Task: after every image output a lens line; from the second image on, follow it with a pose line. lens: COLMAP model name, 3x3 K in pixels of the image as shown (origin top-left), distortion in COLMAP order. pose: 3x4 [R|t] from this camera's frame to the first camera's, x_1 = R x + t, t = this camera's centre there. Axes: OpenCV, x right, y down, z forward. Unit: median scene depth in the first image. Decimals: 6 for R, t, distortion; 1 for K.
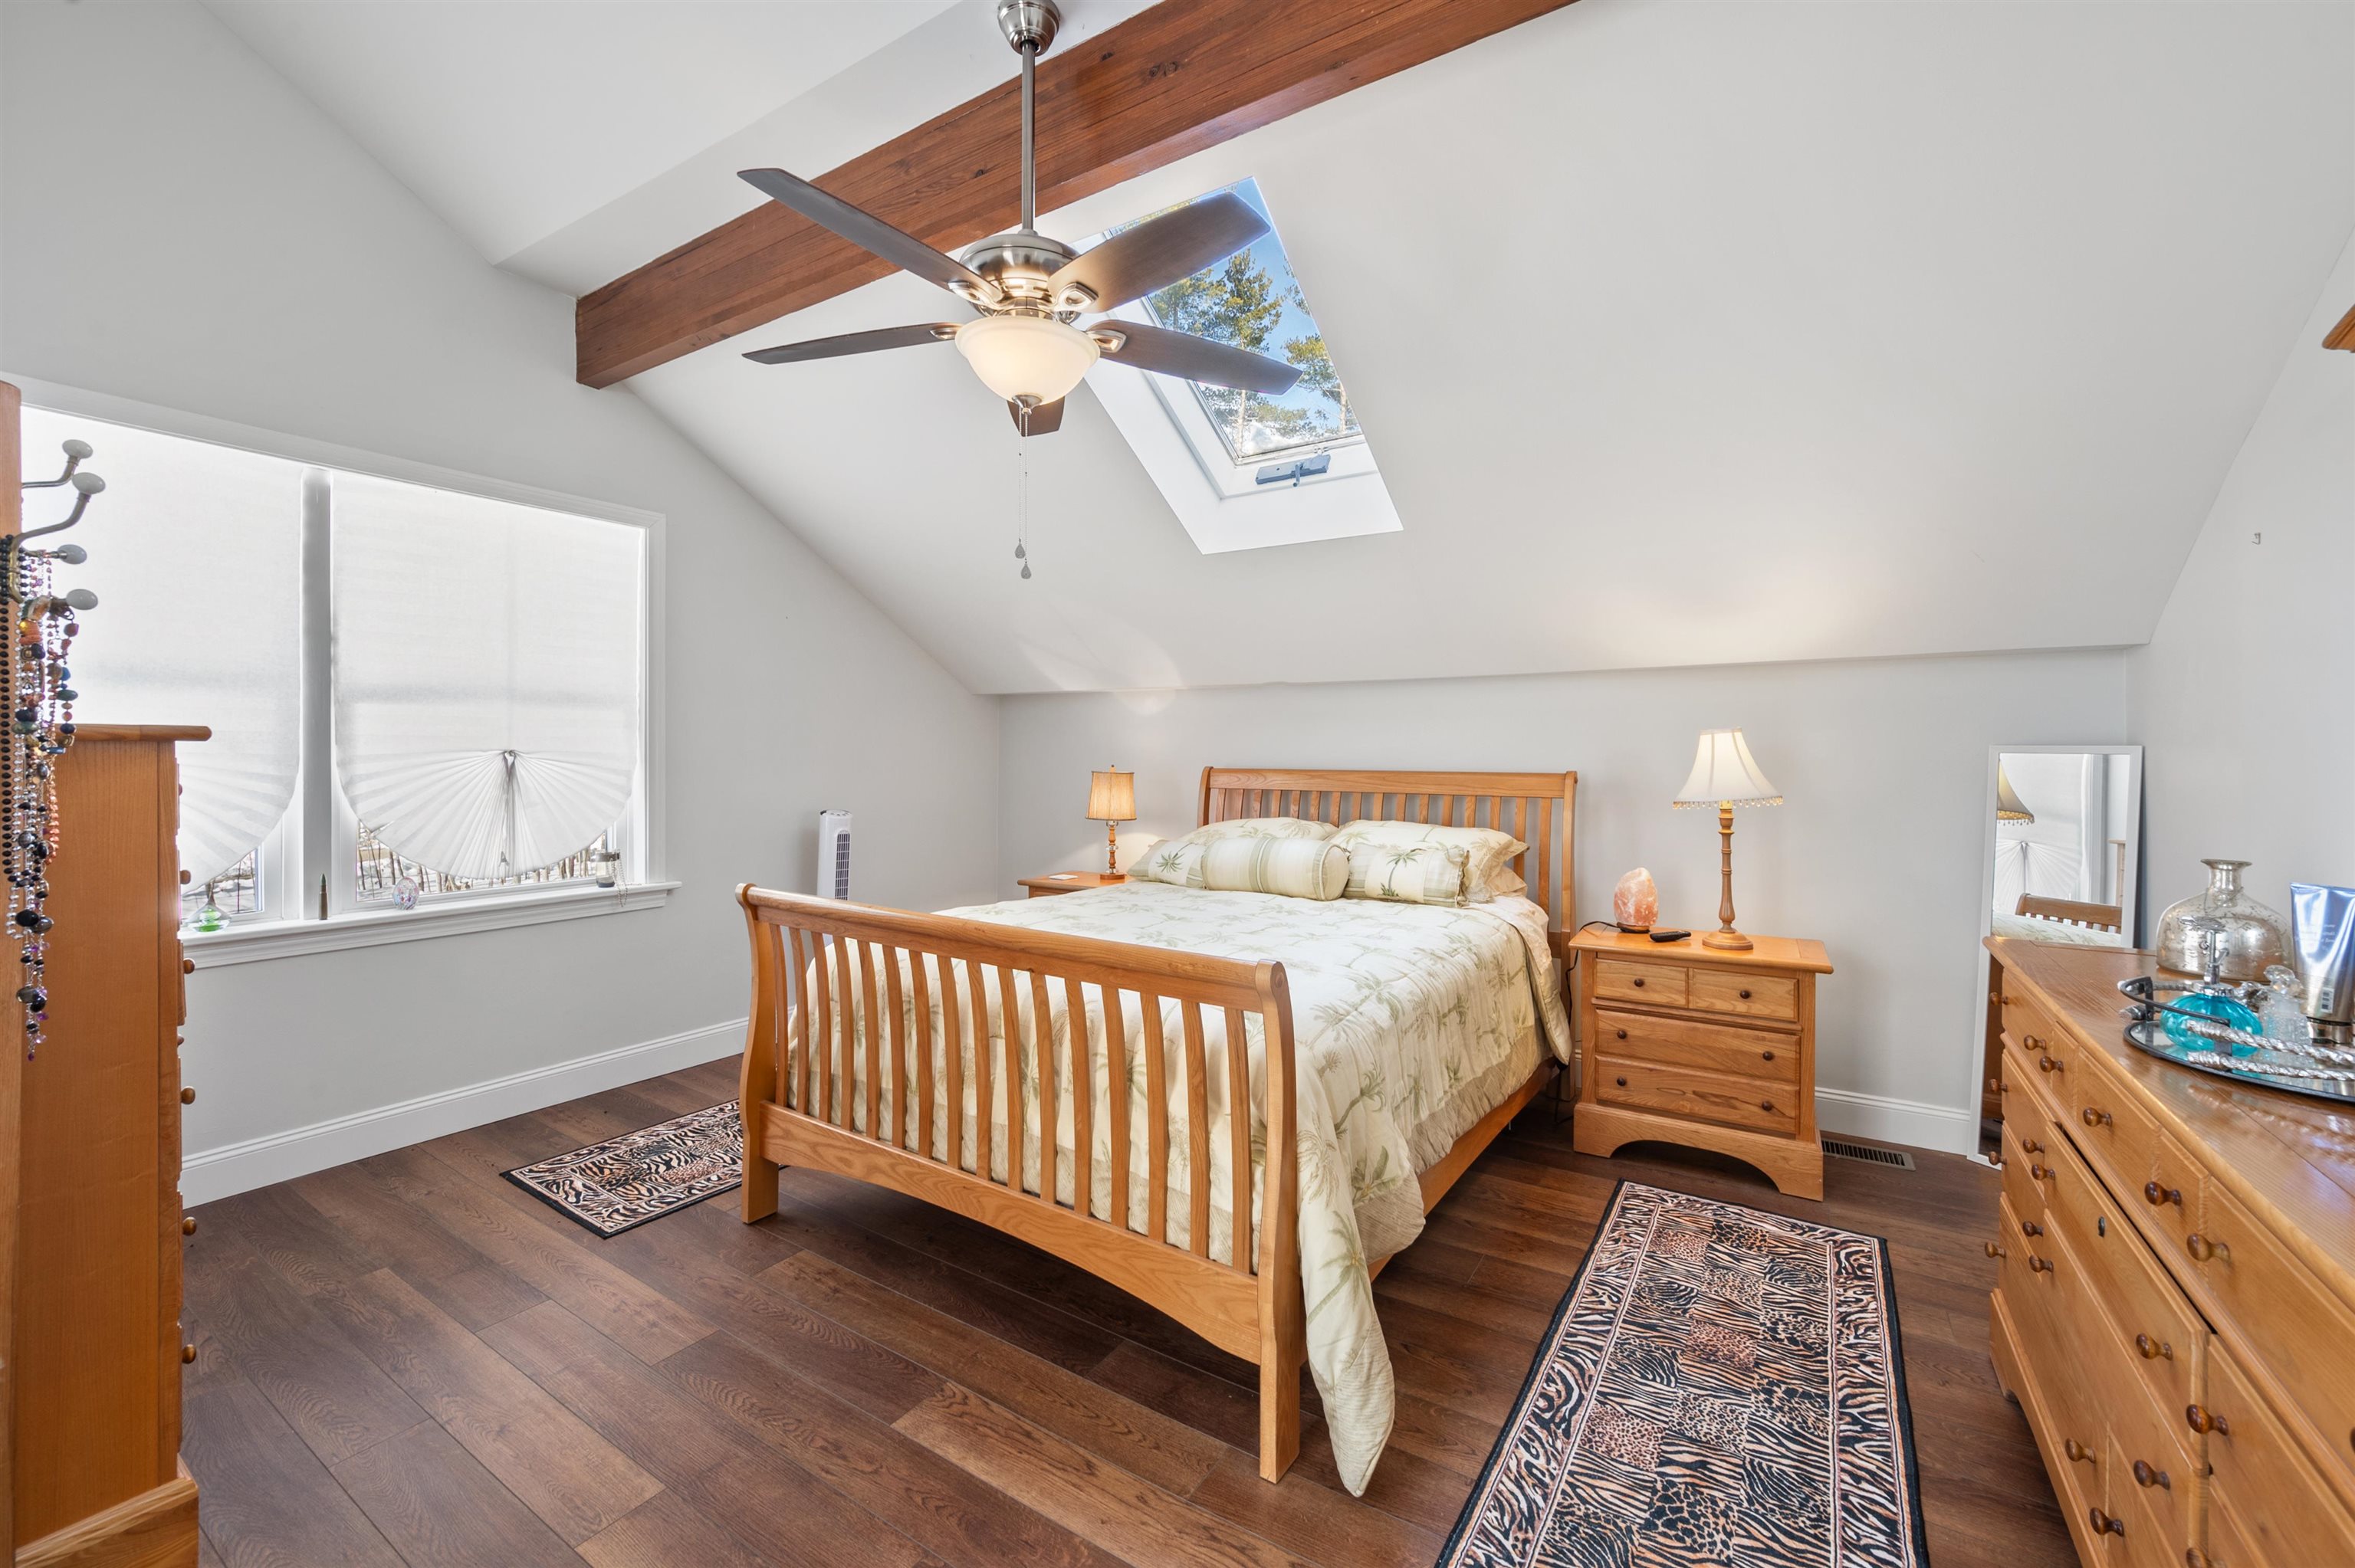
lens RADIAL K [[932.0, 0, 1181.3], [0, 932.0, 744.0], [0, 0, 1]] dist [0.000597, -0.000185]
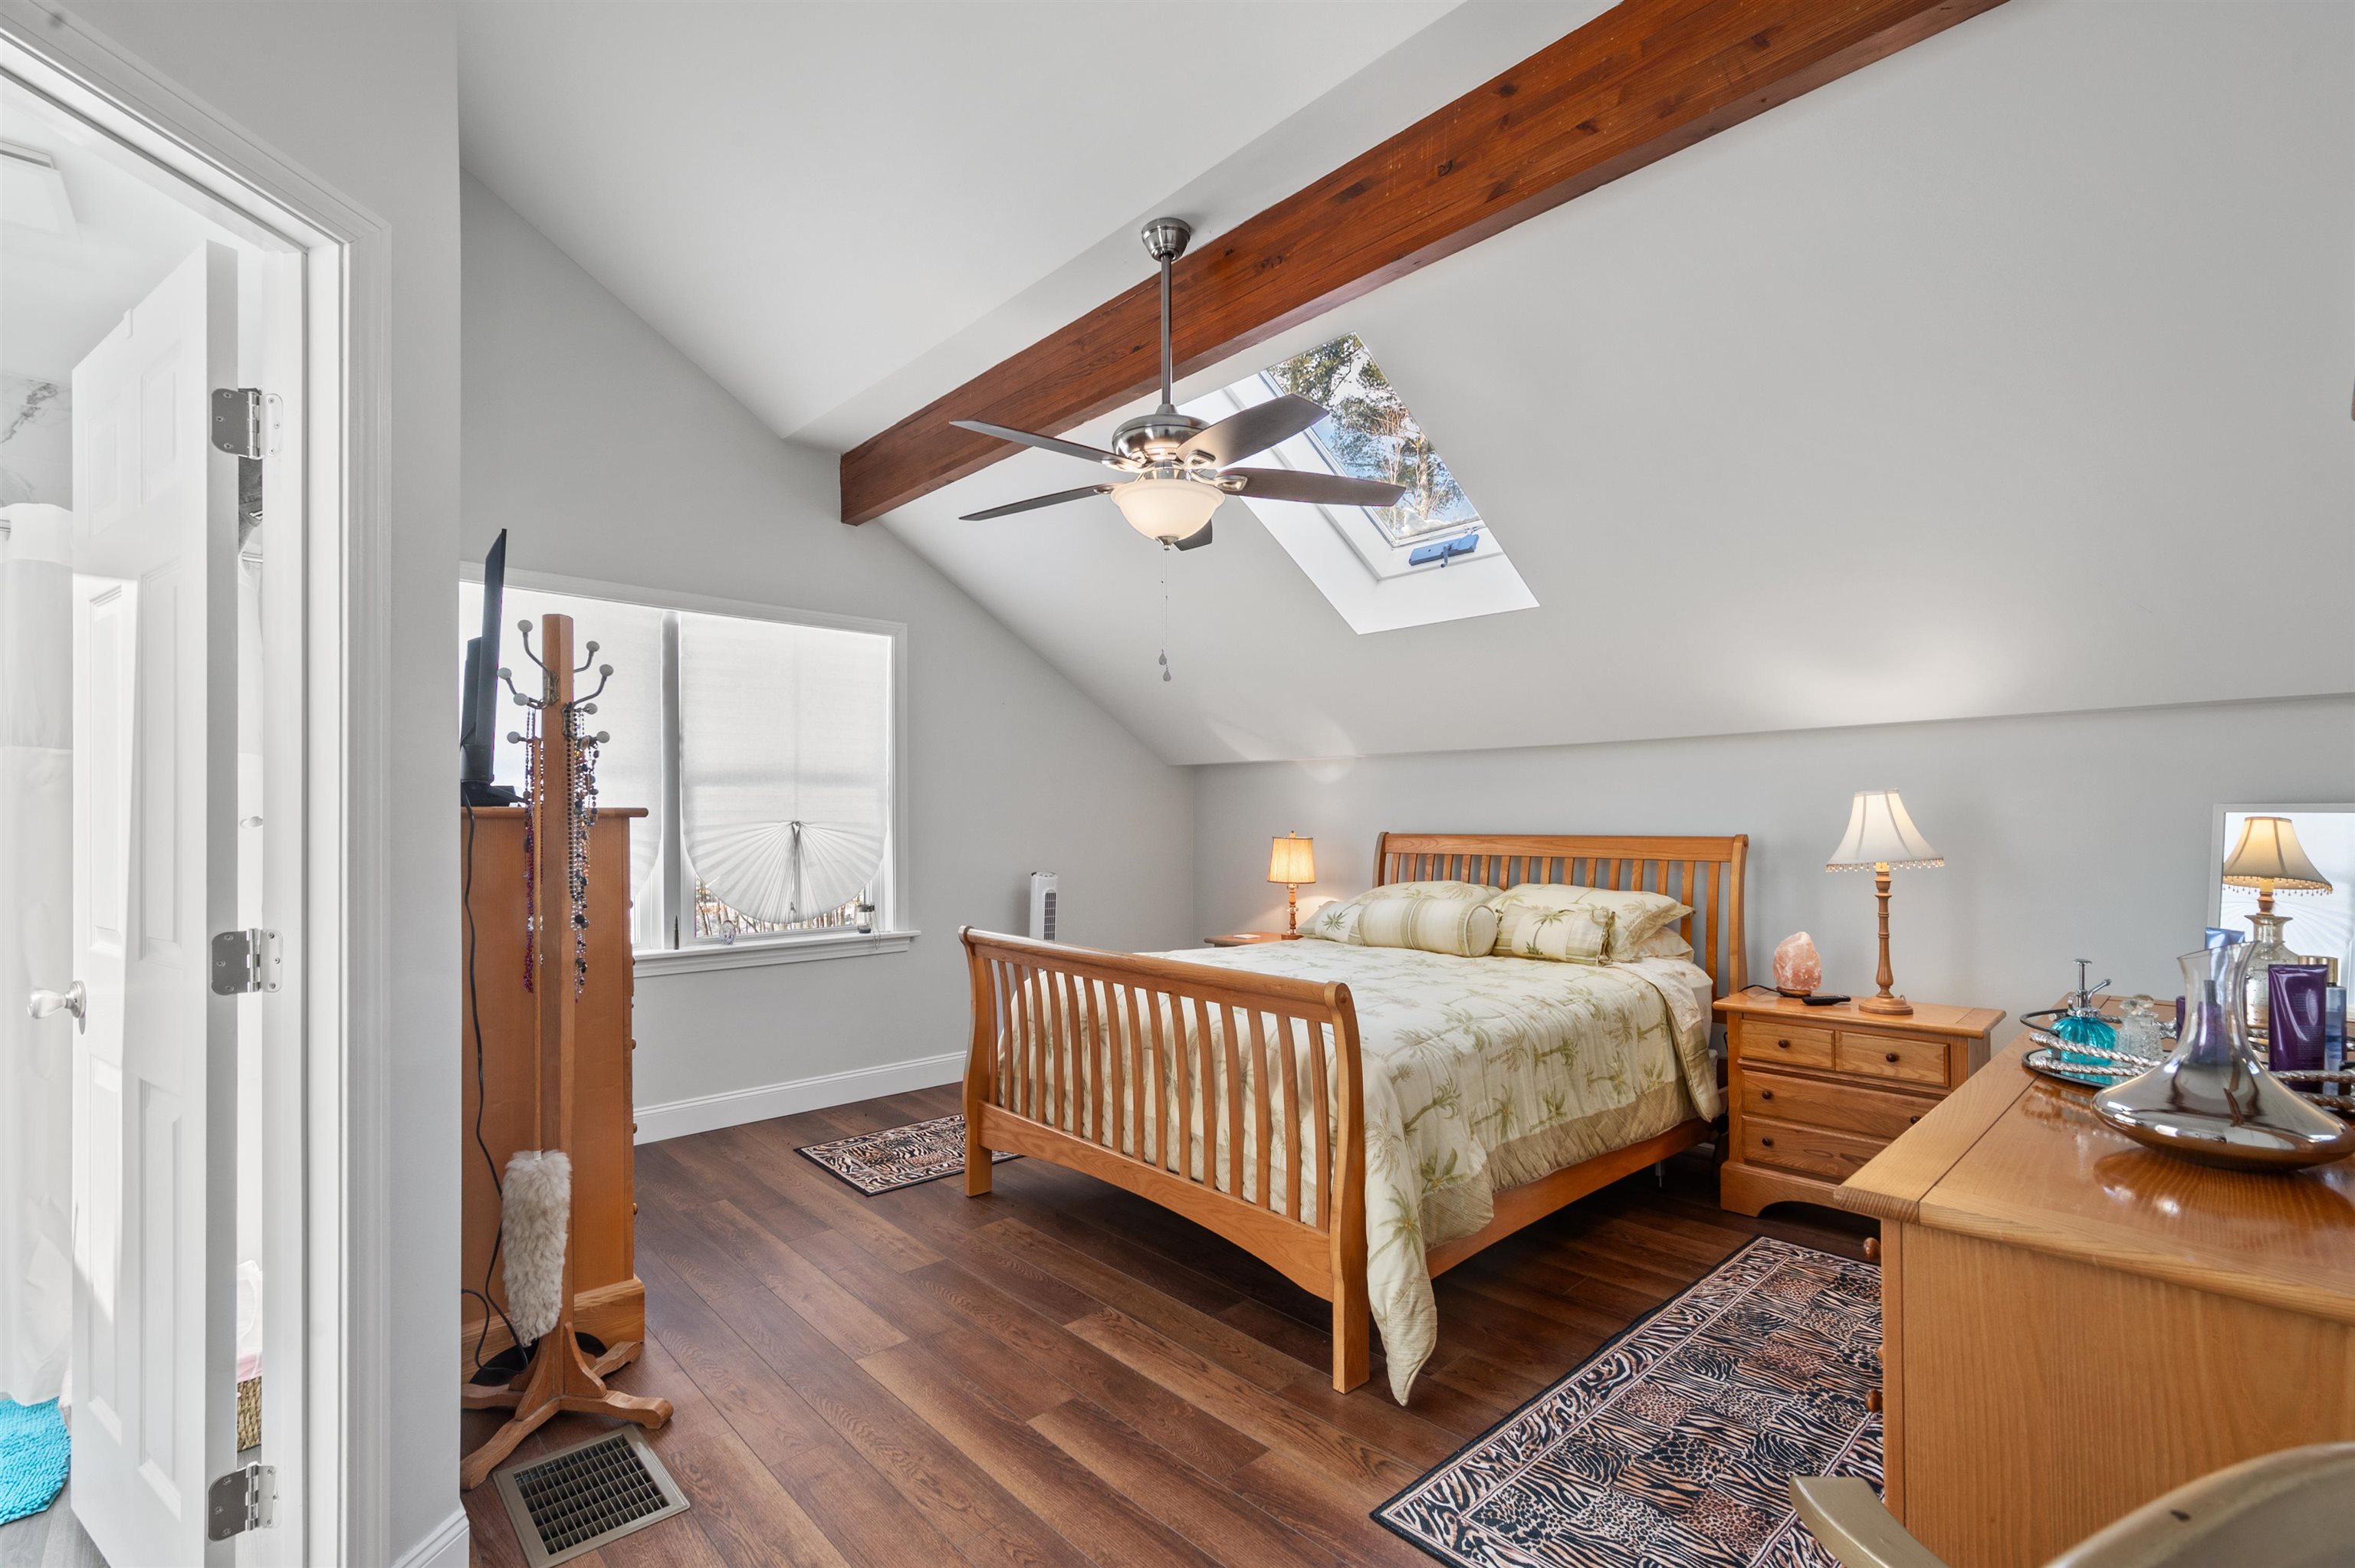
lens RADIAL K [[1009.1, 0, 1175.3], [0, 1009.1, 792.4], [0, 0, 1]] dist [-0.000710, 0.000180]
pose [[0.969393, -0.014684, -0.245075, 0.140137], [0.010498, 0.999776, -0.018380, -0.002527], [0.245290, 0.015244, 0.969330, -0.248669]]
